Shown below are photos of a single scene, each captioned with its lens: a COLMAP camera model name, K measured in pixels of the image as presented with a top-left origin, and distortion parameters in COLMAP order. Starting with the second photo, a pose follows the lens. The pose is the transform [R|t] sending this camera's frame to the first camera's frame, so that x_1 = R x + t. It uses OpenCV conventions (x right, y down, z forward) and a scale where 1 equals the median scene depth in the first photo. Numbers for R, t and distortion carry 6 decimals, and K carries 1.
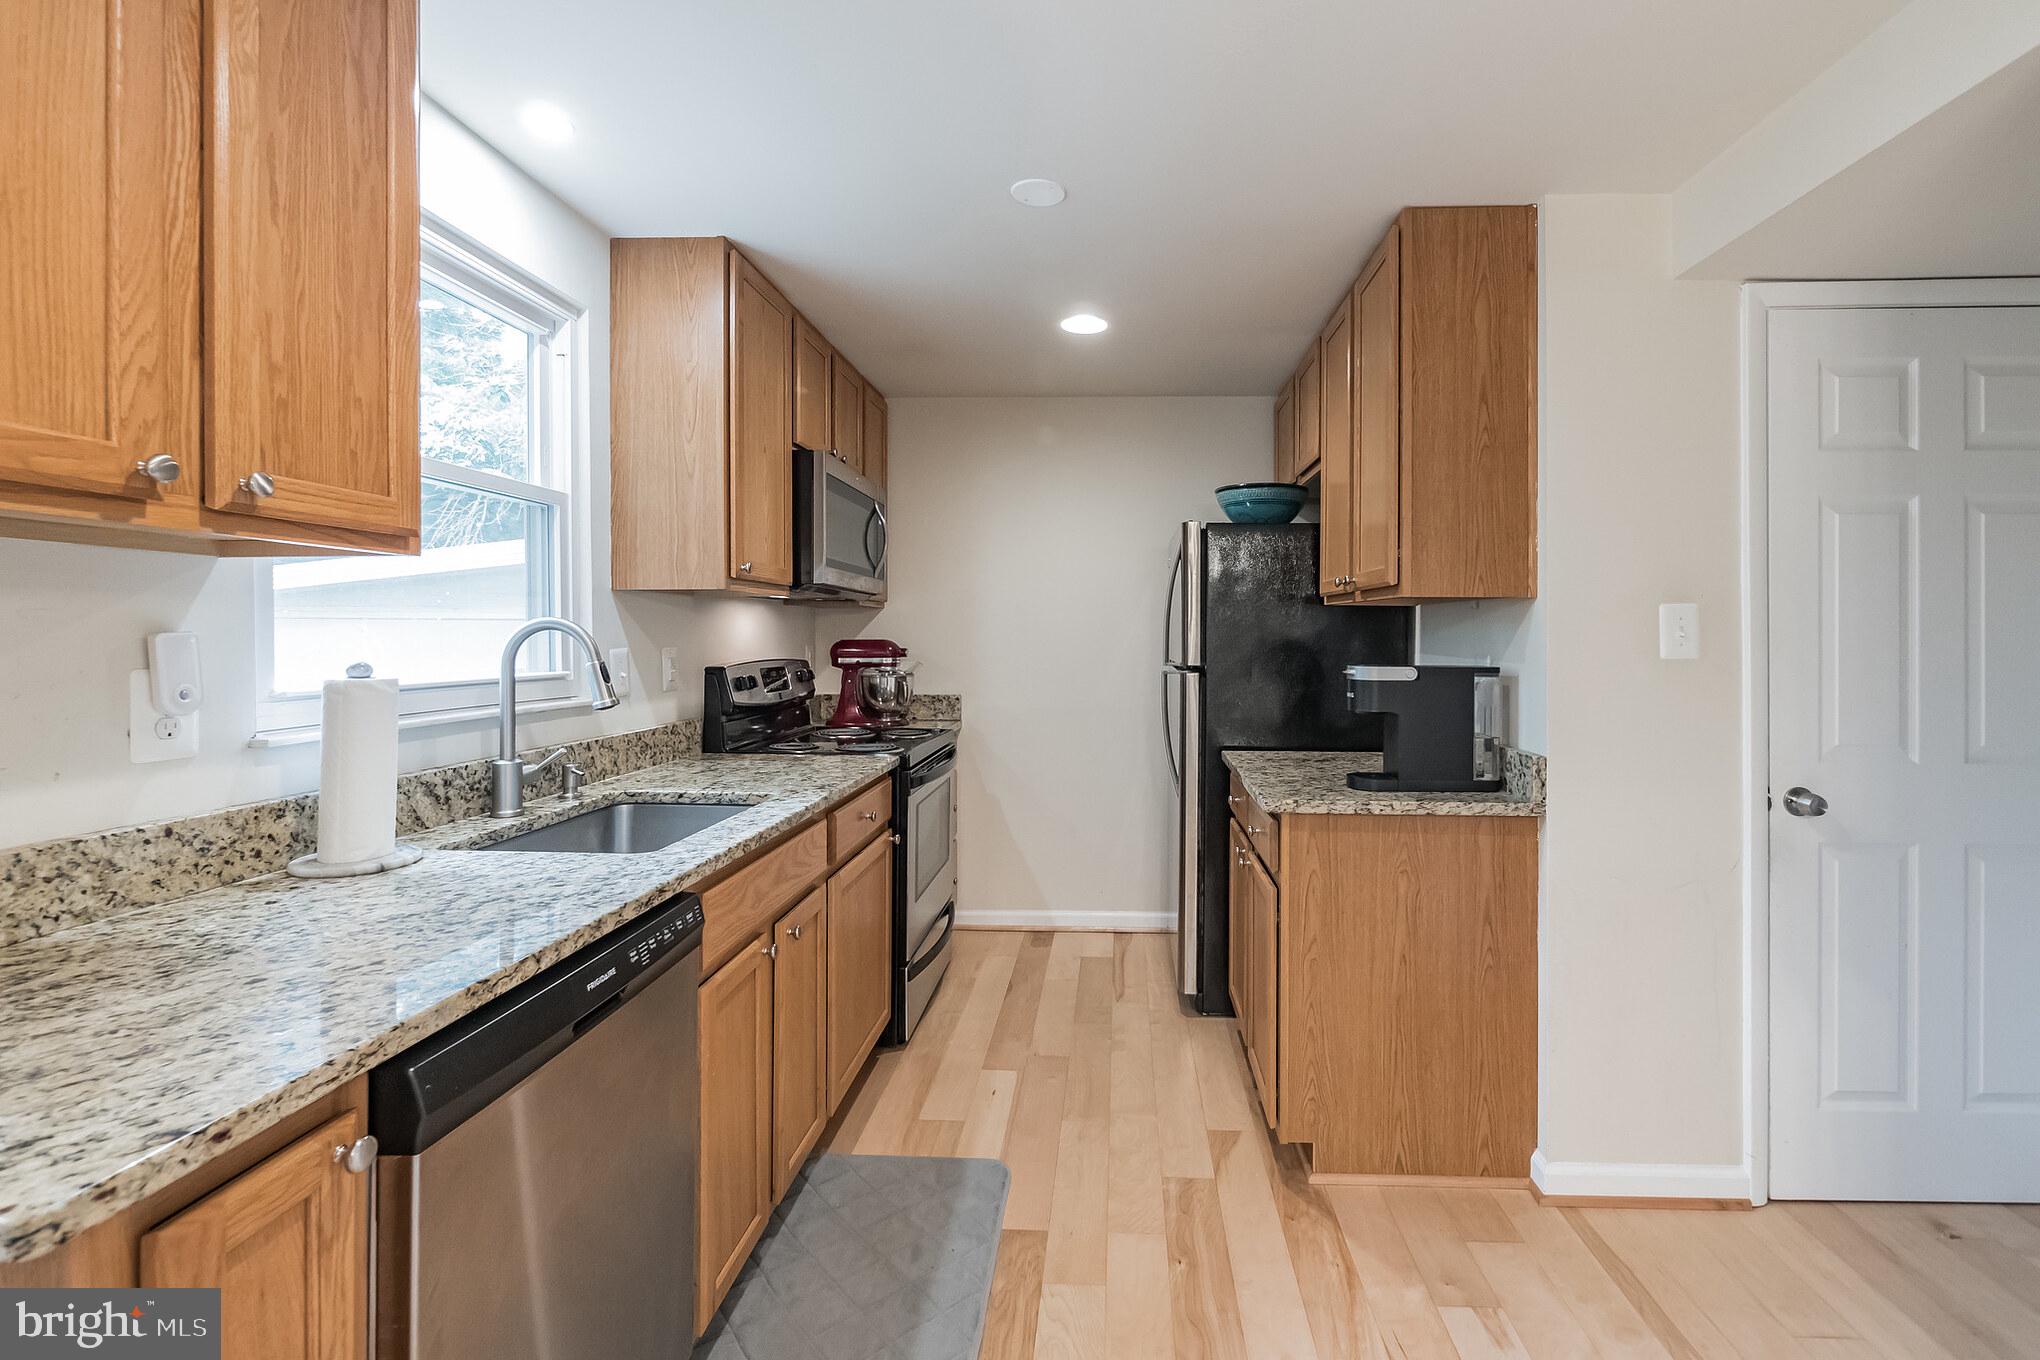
lens RADIAL K [[904.6, 0, 1072.8], [0, 904.6, 636.5], [0, 0, 1]] dist [-0.003913, -0.000068]
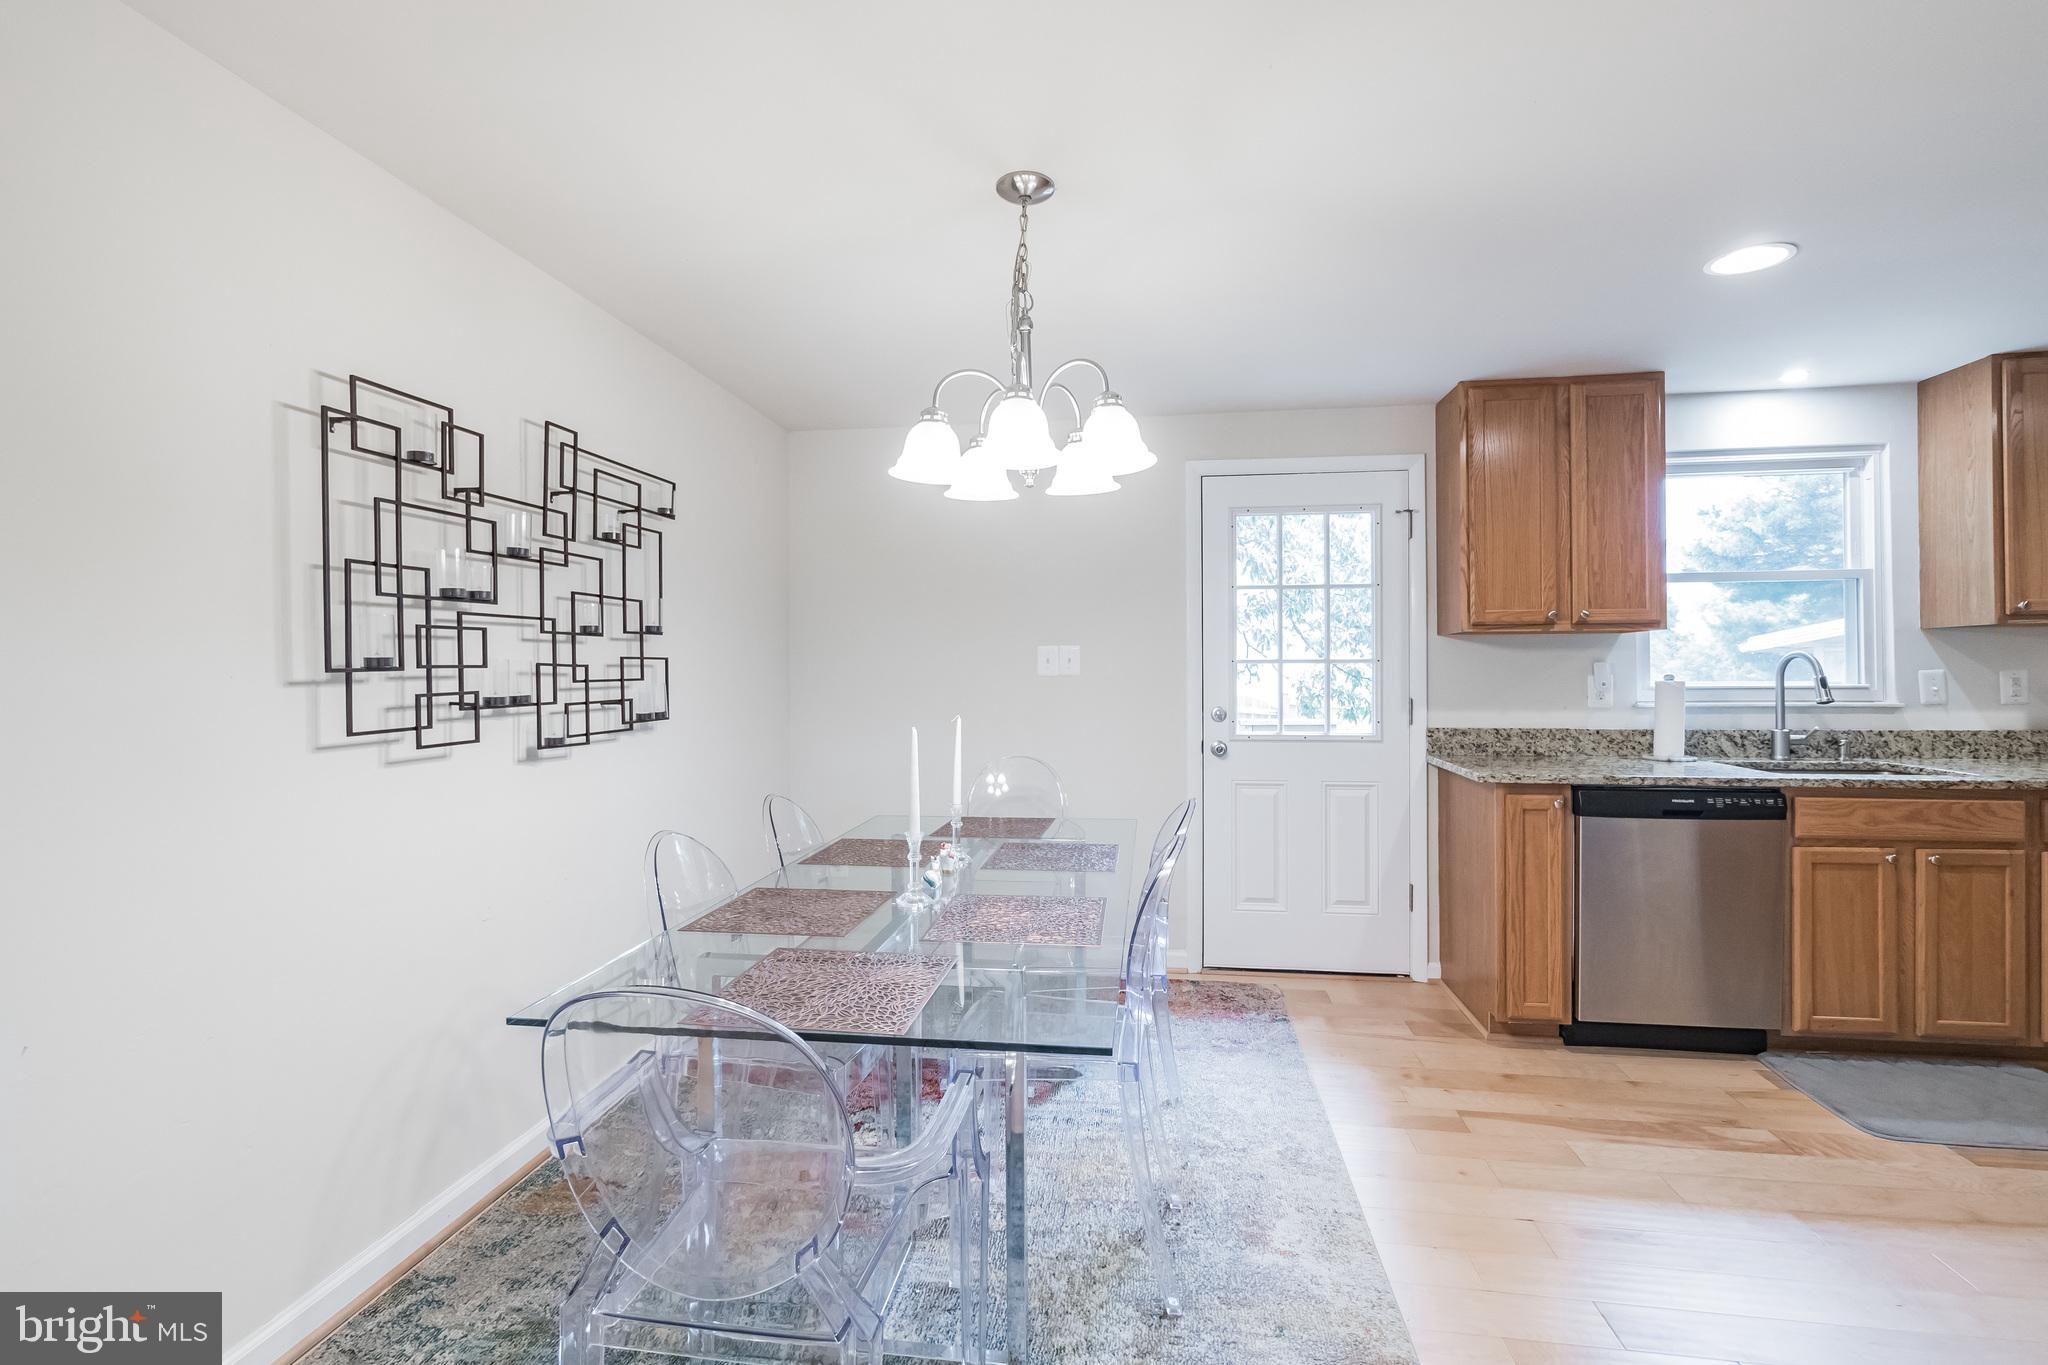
lens RADIAL K [[876.6, 0, 1047.7], [0, 876.6, 670.9], [0, 0, 1]] dist [-0.001867, -0.000022]
pose [[-0.087612, -0.001444, -0.996154, 1.084114], [0.005898, 0.999981, -0.001969, 0.010333], [0.996137, -0.006048, -0.087602, -0.277635]]
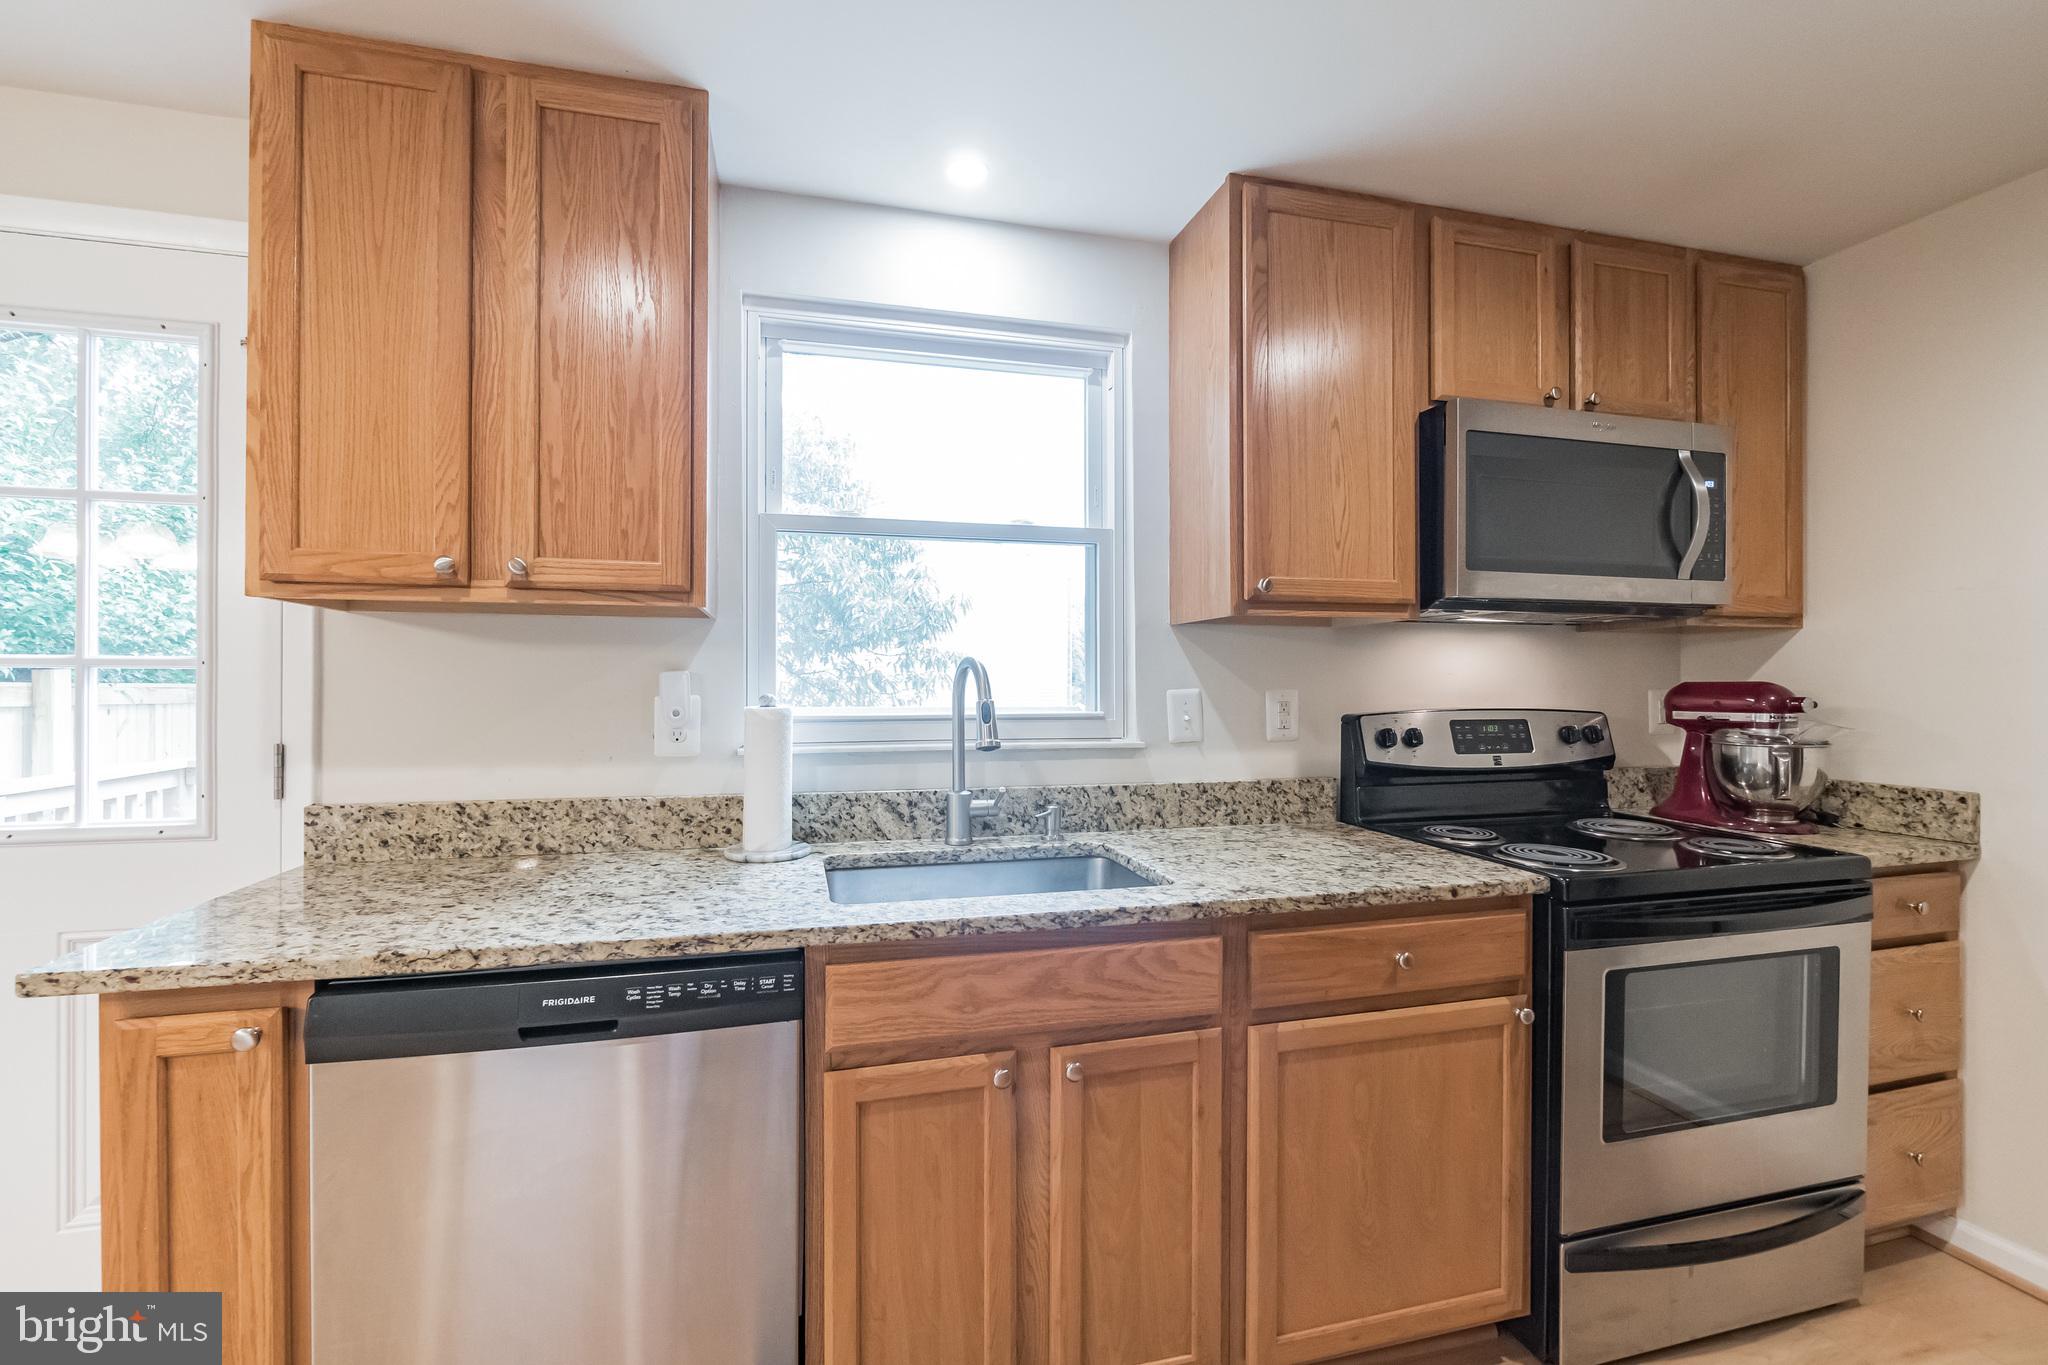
lens RADIAL K [[852.7, 0, 1010.3], [0, 852.7, 684.9], [0, 0, 1]] dist [-0.006221, 0.000015]
pose [[0.293817, 0.001657, -0.955860, 0.299941], [-0.001383, 0.999998, 0.001308, 0.008637], [0.955861, 0.000938, 0.293819, 0.646699]]
